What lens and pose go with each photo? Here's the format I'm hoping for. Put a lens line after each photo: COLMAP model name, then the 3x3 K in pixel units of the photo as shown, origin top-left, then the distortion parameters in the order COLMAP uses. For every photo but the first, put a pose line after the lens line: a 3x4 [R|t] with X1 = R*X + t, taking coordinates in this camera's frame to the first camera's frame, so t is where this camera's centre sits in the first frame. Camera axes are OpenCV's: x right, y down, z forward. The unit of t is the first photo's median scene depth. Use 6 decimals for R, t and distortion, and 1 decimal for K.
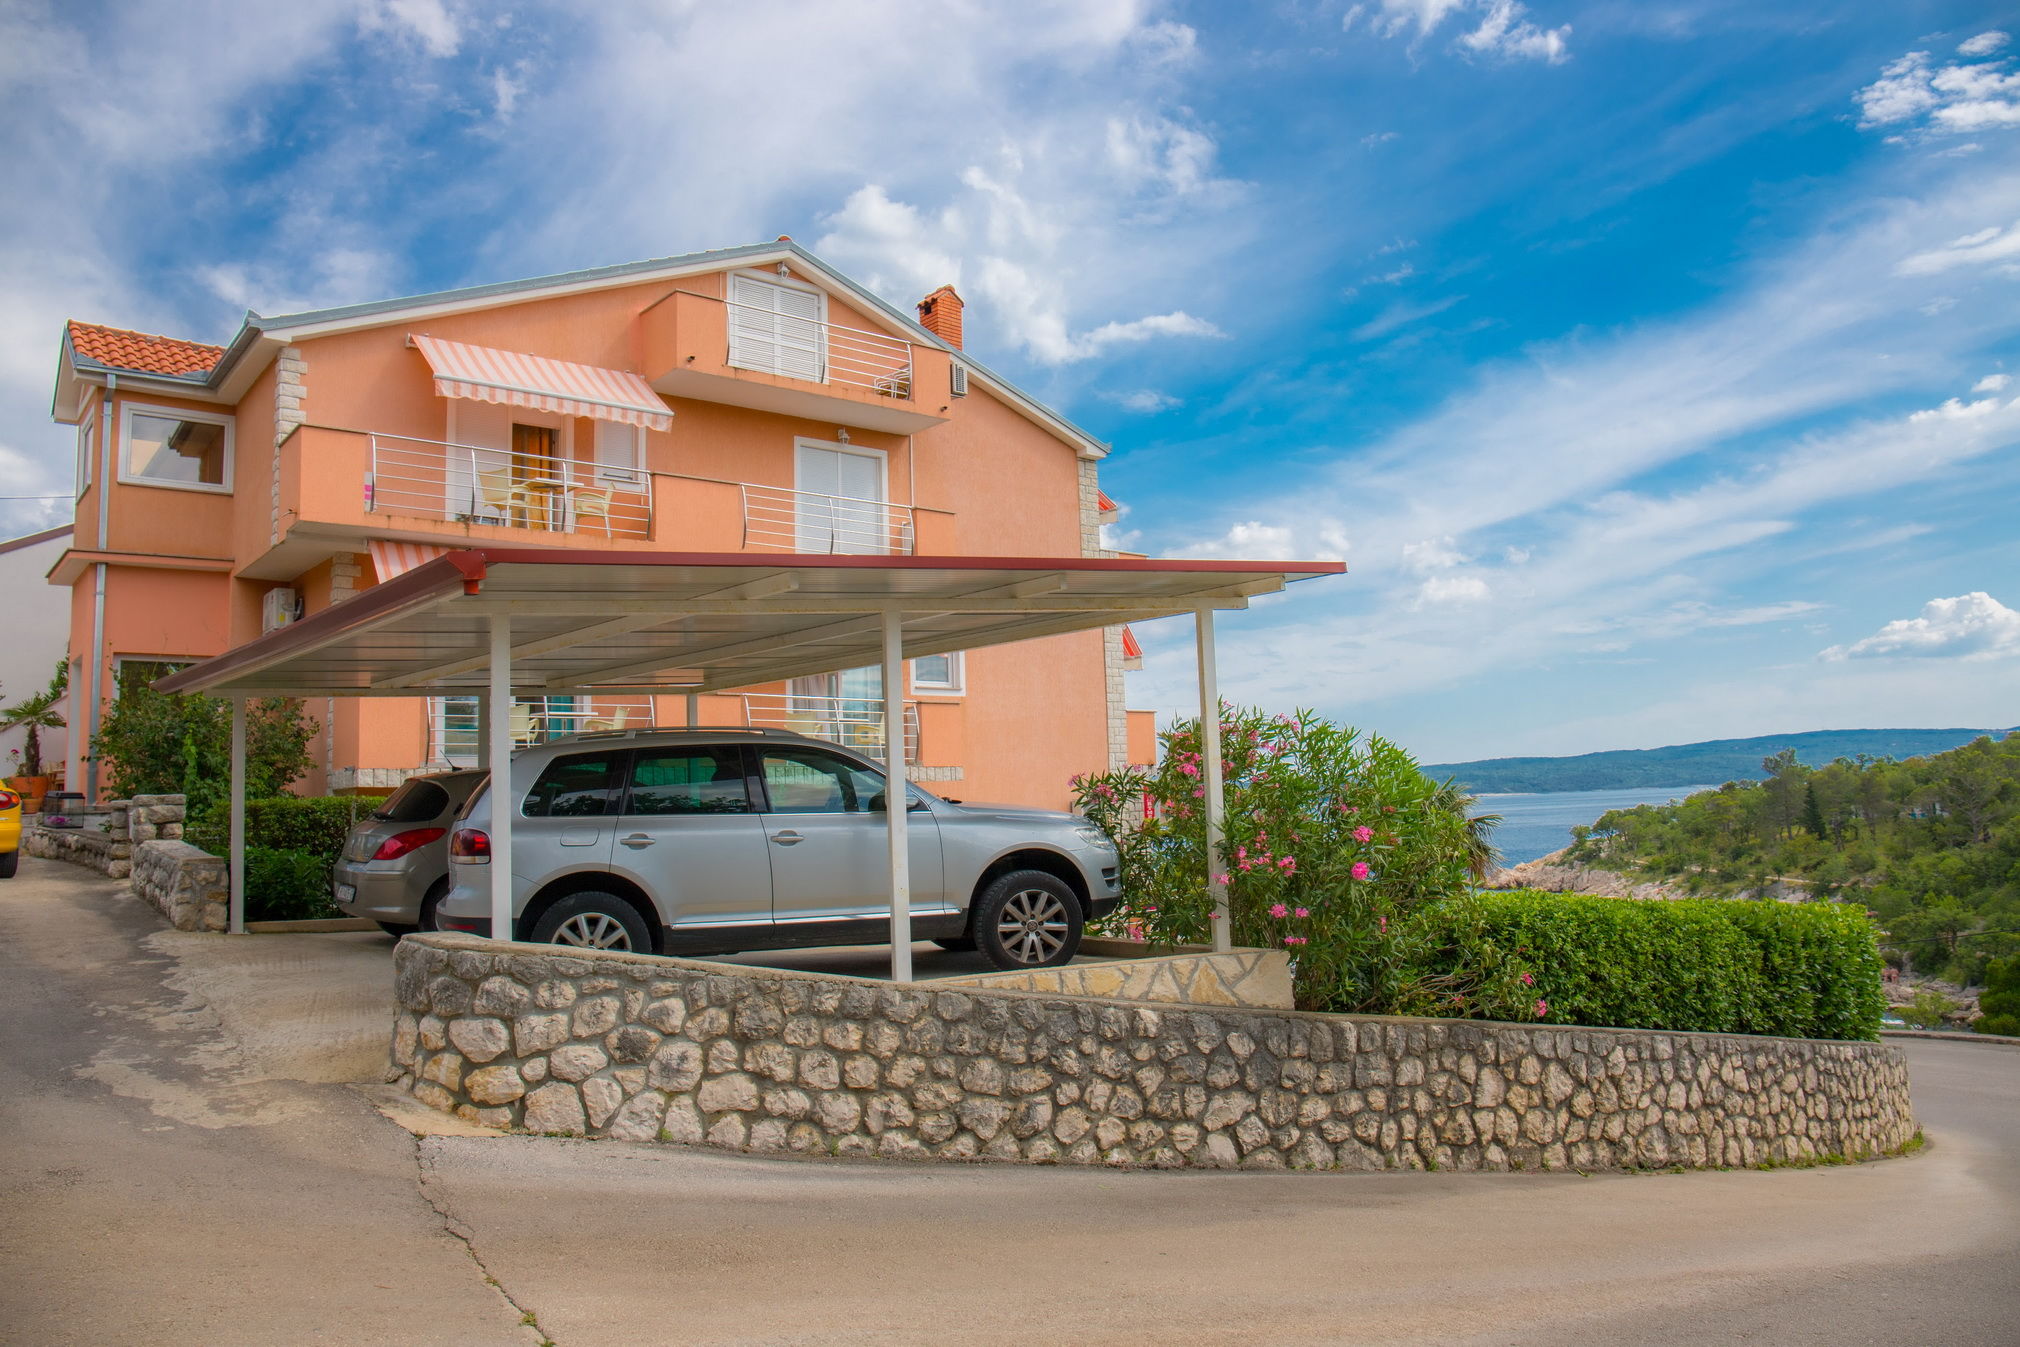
lens RADIAL K [[1415.4, 0, 977.9], [0, 1415.4, 625.3], [0, 0, 1]] dist [-0.120287, 0.108833]
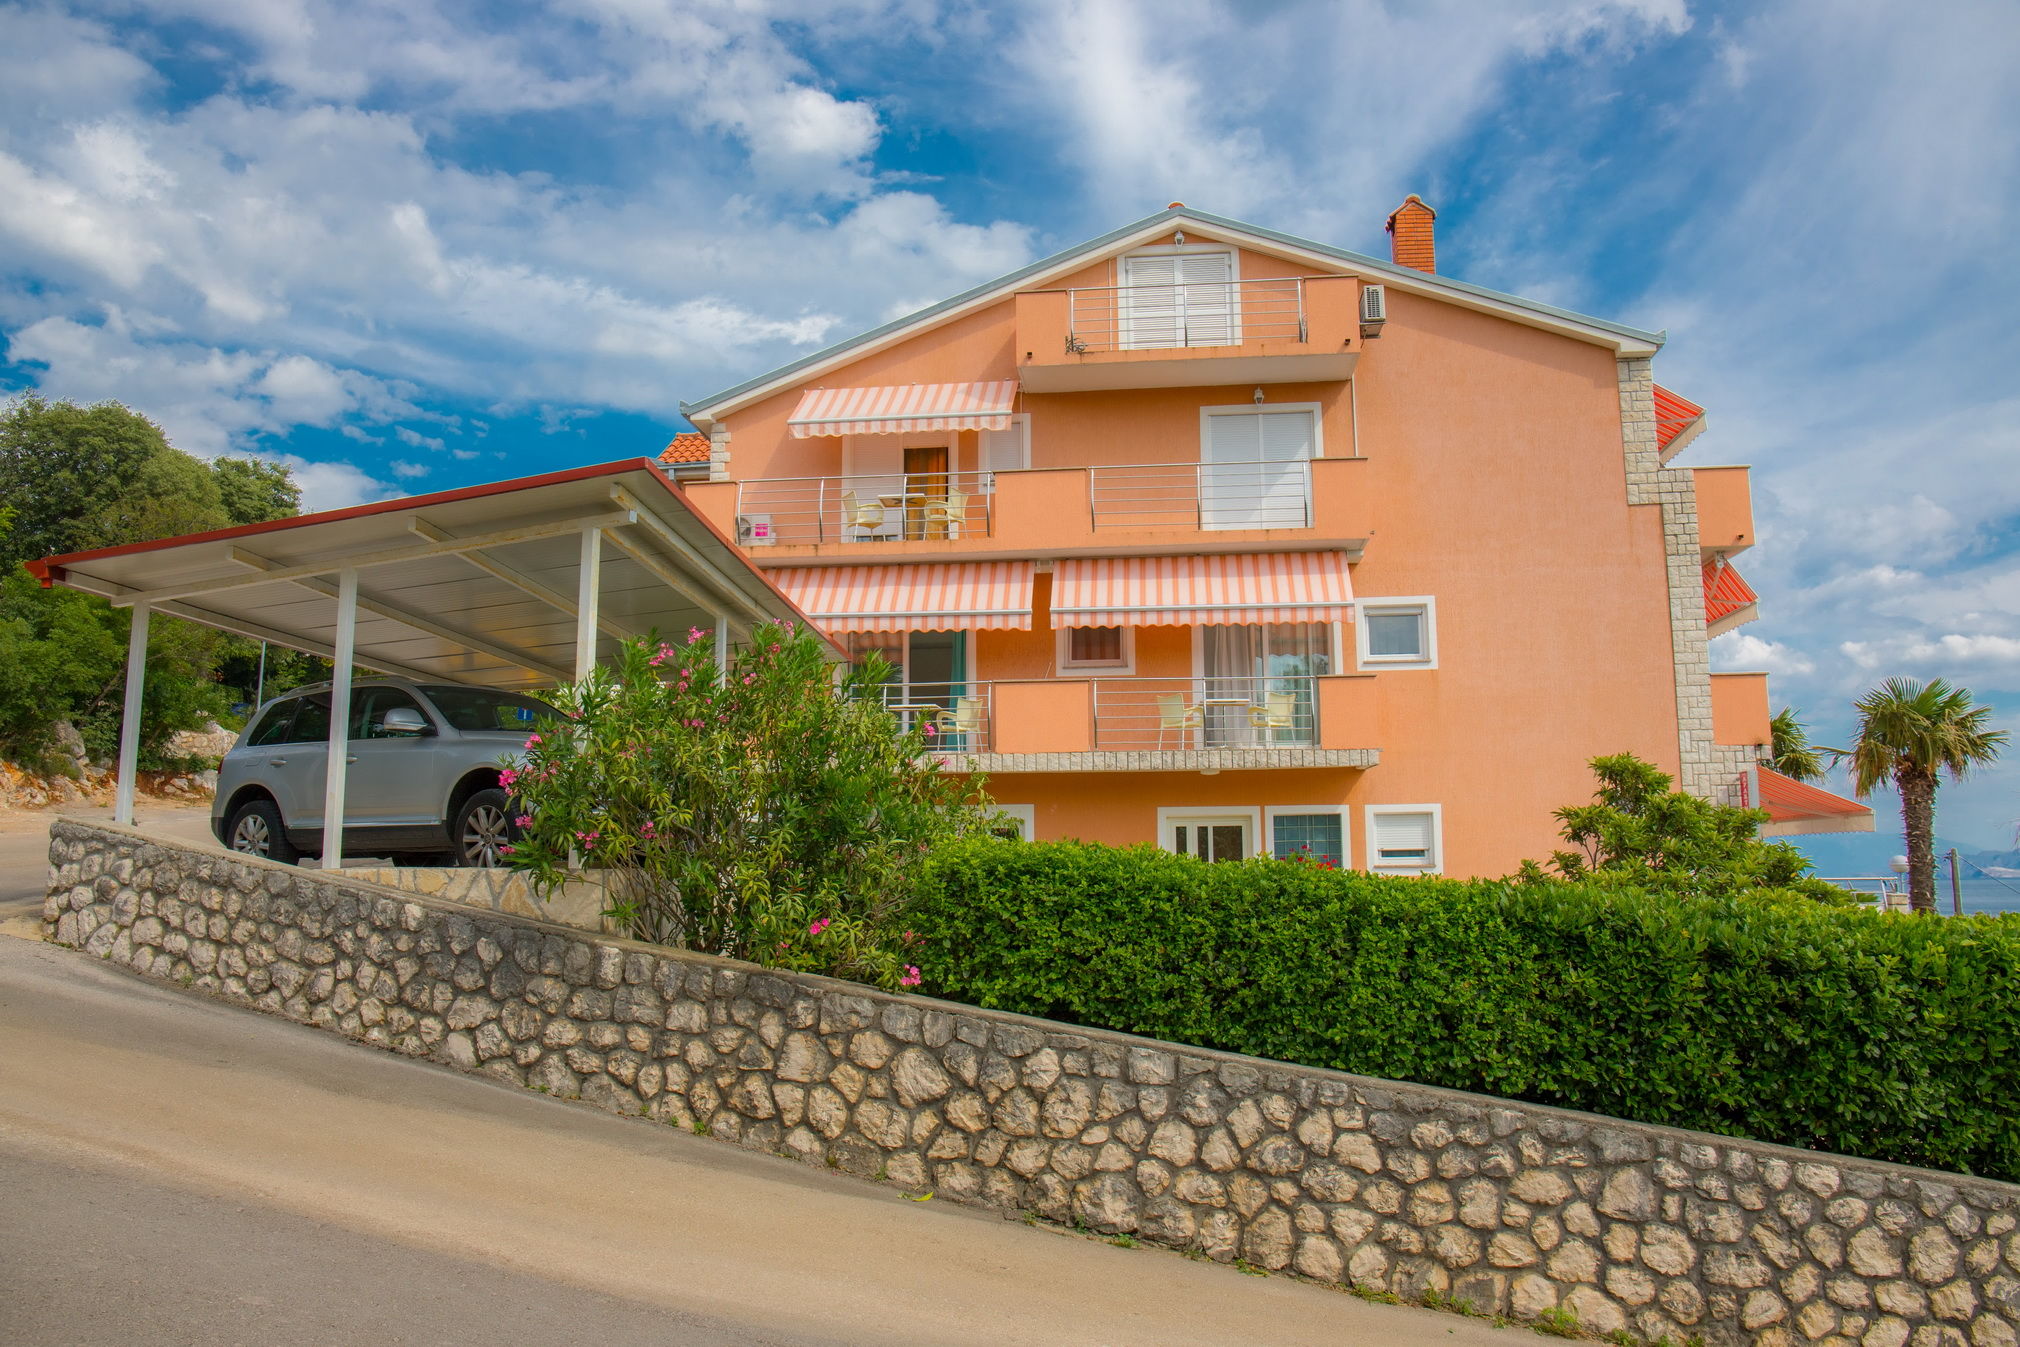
lens RADIAL K [[1501.0, 0, 1009.9], [0, 1501.0, 618.9], [0, 0, 1]] dist [-0.098186, 0.093866]
pose [[0.669233, -0.099081, -0.736417, 1.262838], [0.074390, 0.995025, -0.066272, 0.160282], [0.739319, -0.010431, 0.673274, 0.561392]]
